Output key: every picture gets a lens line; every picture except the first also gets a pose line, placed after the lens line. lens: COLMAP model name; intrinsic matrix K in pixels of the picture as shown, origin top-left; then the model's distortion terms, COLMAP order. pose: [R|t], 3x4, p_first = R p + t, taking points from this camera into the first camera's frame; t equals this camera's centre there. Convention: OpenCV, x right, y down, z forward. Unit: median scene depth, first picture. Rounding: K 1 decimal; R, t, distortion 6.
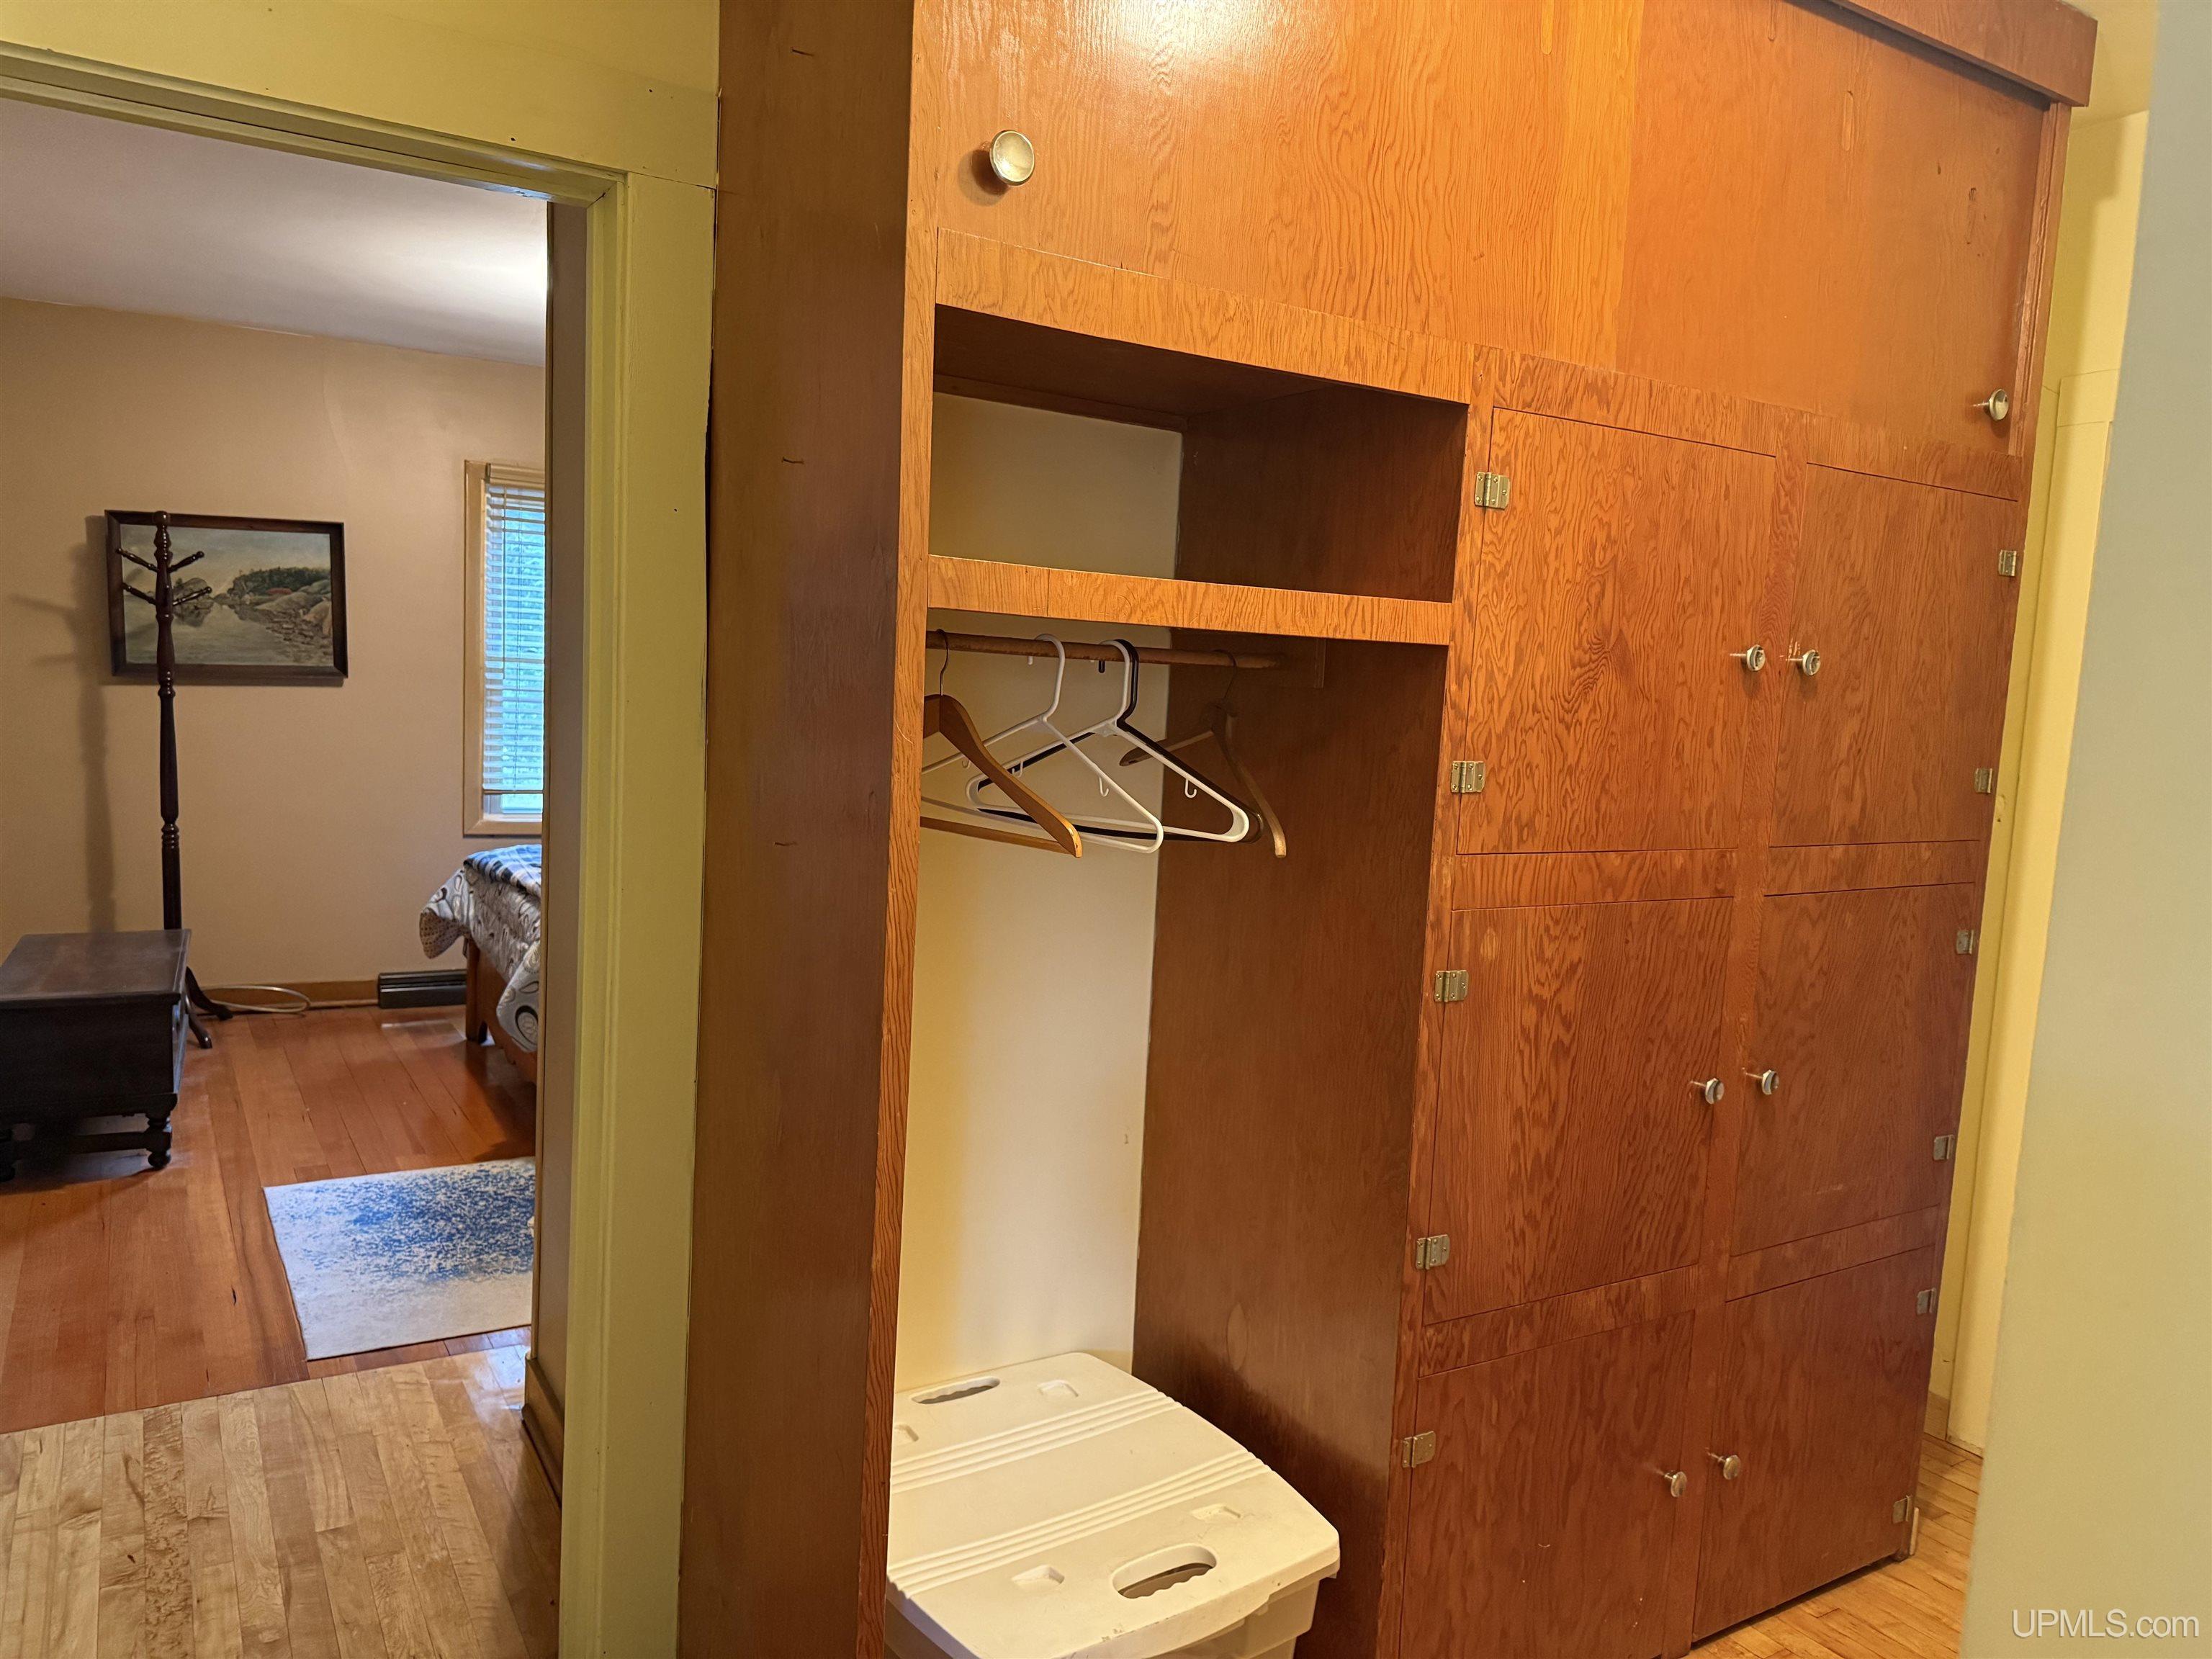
lens RADIAL K [[1569.5, 0, 1104.6], [0, 1569.5, 831.4], [0, 0, 1]] dist [0.003117, 0.002219]
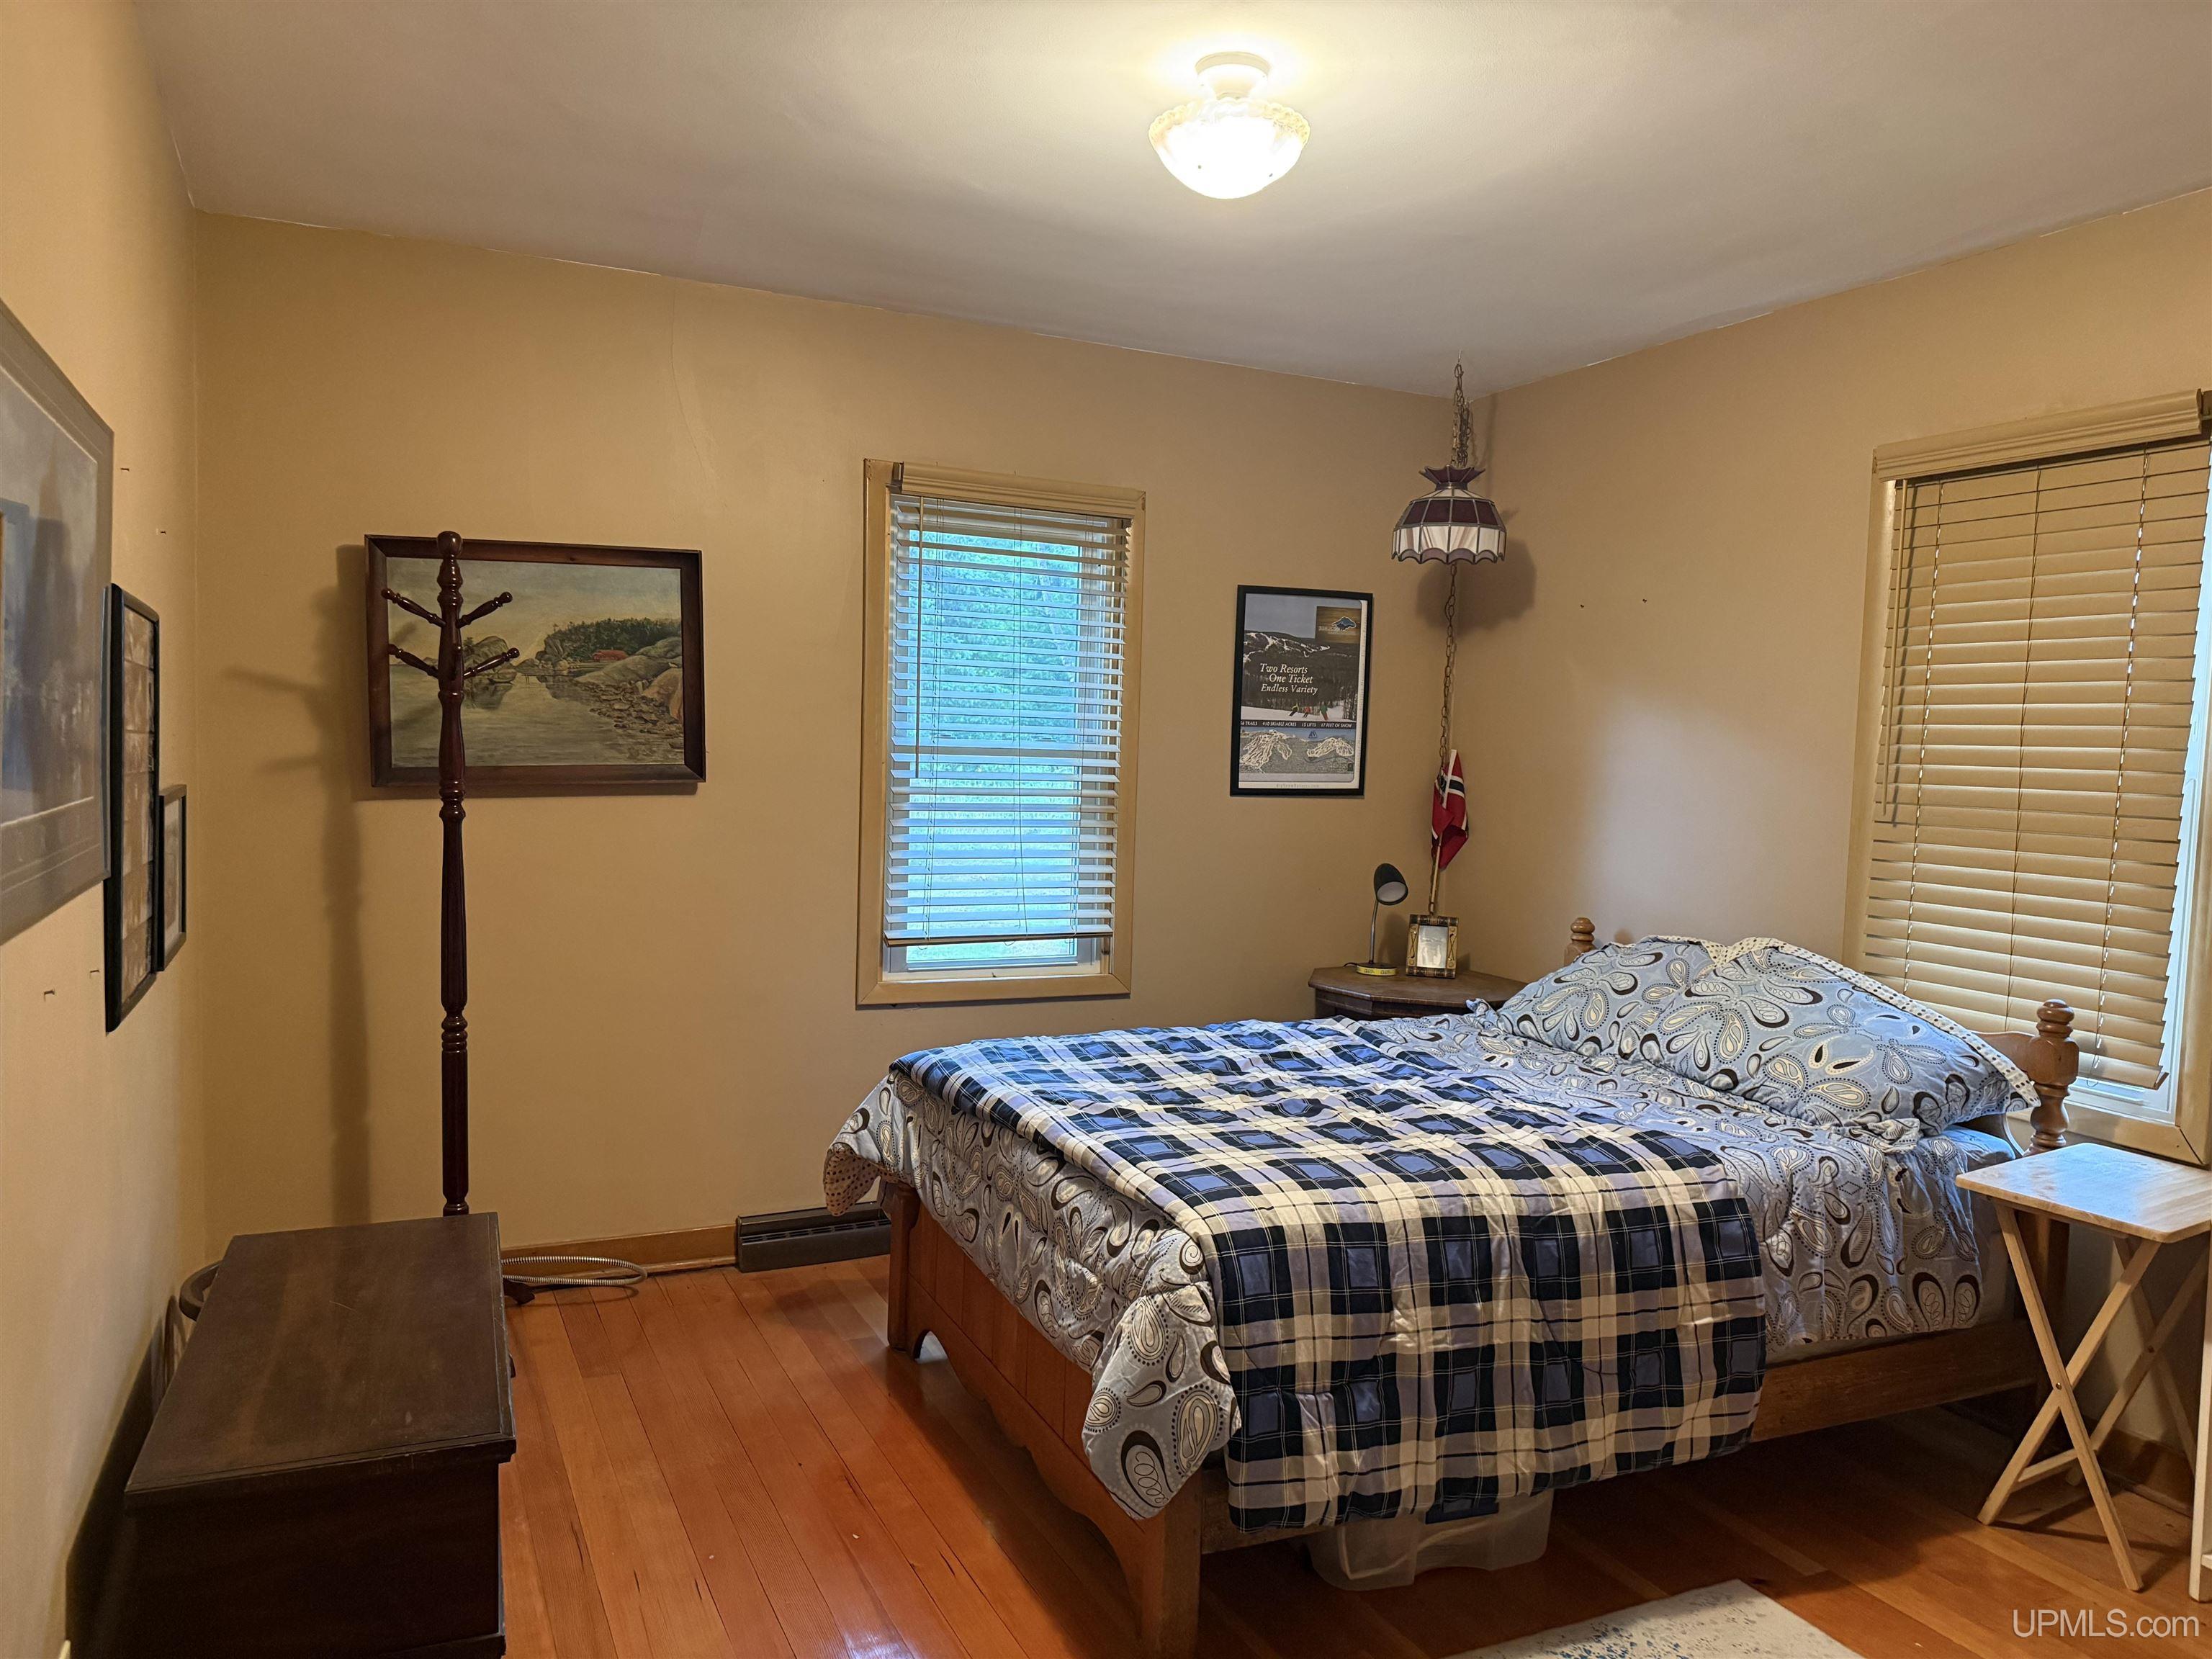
lens RADIAL K [[1543.0, 0, 1106.0], [0, 1543.0, 829.5], [0, 0, 1]] dist [0.179070, -0.333795]
pose [[0.993925, -0.011746, -0.109430, -0.253700], [0.007198, 0.999097, -0.041866, -0.051050], [0.109823, 0.040824, 0.993112, 0.378693]]
